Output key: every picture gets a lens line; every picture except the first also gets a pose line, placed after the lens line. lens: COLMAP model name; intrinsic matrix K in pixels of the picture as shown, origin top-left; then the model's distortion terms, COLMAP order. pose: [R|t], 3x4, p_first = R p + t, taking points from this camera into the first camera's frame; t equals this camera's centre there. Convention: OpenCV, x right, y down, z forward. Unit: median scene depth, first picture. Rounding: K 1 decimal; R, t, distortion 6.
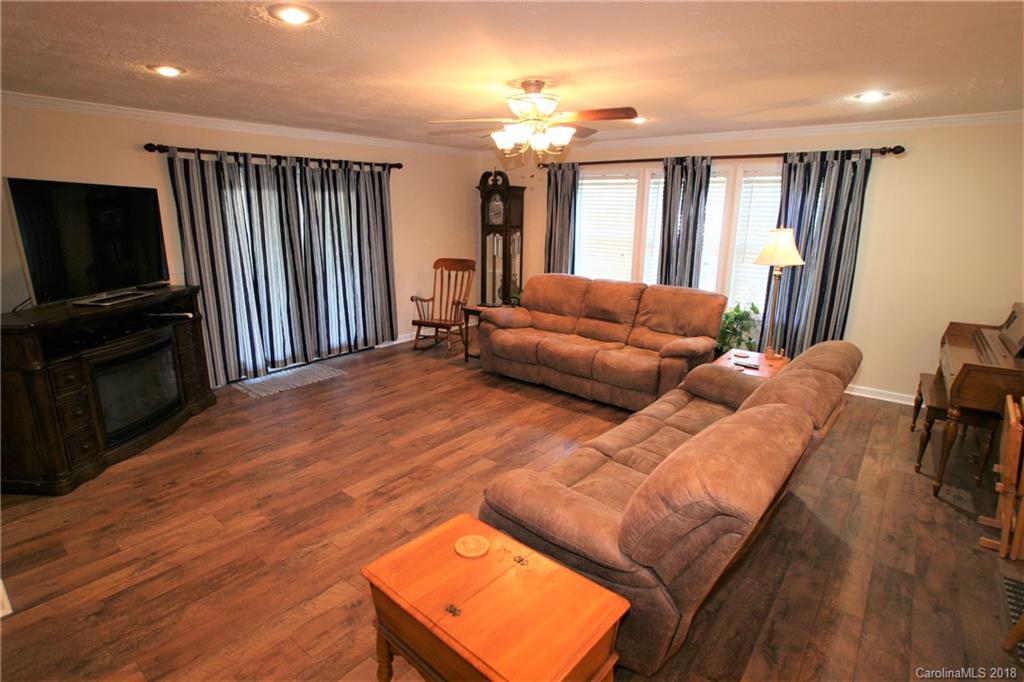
lens RADIAL K [[516.2, 0, 506.8], [0, 516.2, 344.4], [0, 0, 1]] dist [-0.084824, 0.041152]
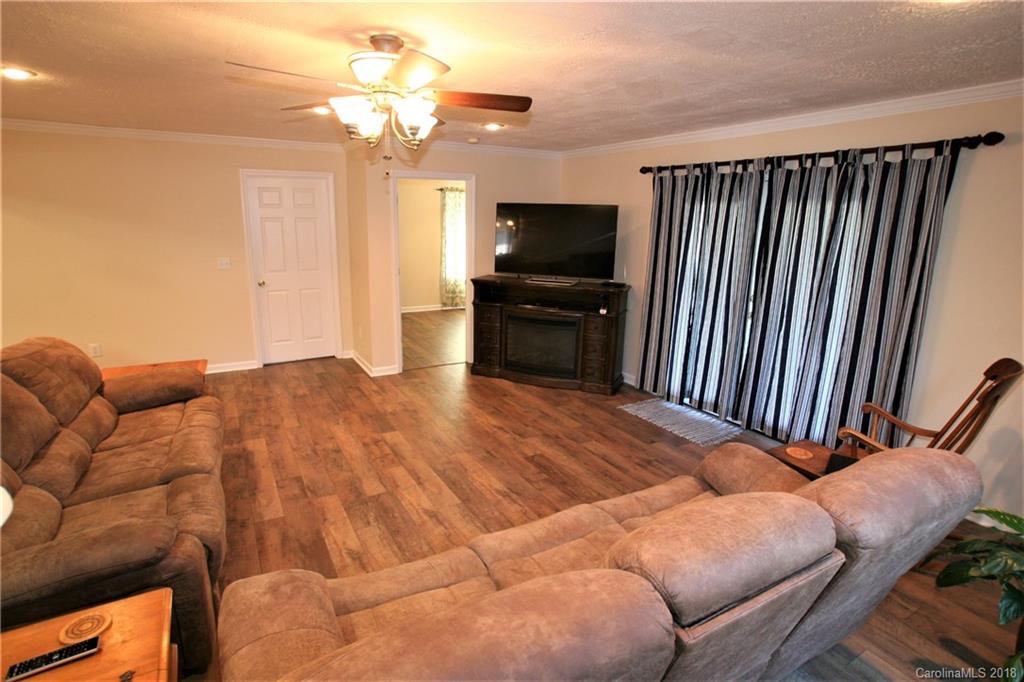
lens RADIAL K [[518.1, 0, 506.0], [0, 518.1, 336.7], [0, 0, 1]] dist [-0.090258, 0.055429]
pose [[-0.359964, 0.191532, -0.913094, 0.493853], [-0.257448, 0.920309, 0.294537, -0.265900], [0.896742, 0.341097, -0.281969, 1.025334]]
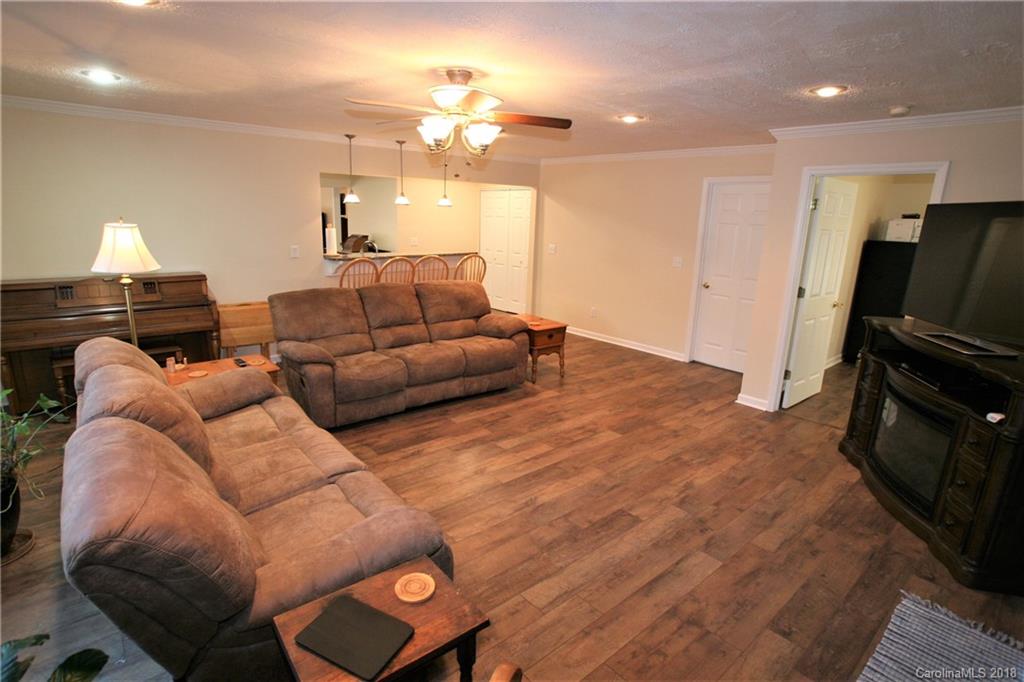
lens RADIAL K [[518.1, 0, 506.0], [0, 518.1, 336.7], [0, 0, 1]] dist [-0.090258, 0.055429]
pose [[-0.983342, -0.078135, 0.164114, -0.151753], [0.007541, 0.884575, 0.466337, -0.361087], [-0.181608, 0.459806, -0.869251, 1.376055]]
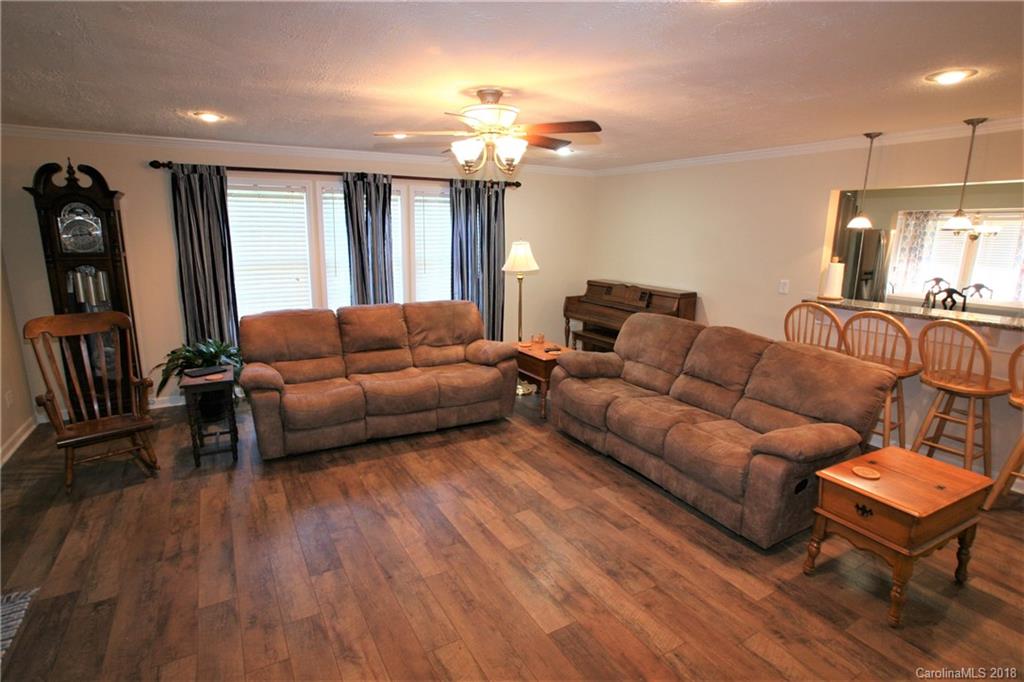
lens RADIAL K [[516.2, 0, 506.8], [0, 516.2, 344.4], [0, 0, 1]] dist [-0.084824, 0.041152]
pose [[0.351519, -0.204014, 0.913681, -0.592506], [0.224605, 0.965840, 0.129249, -0.130490], [-0.908838, 0.159784, 0.385334, 0.479226]]
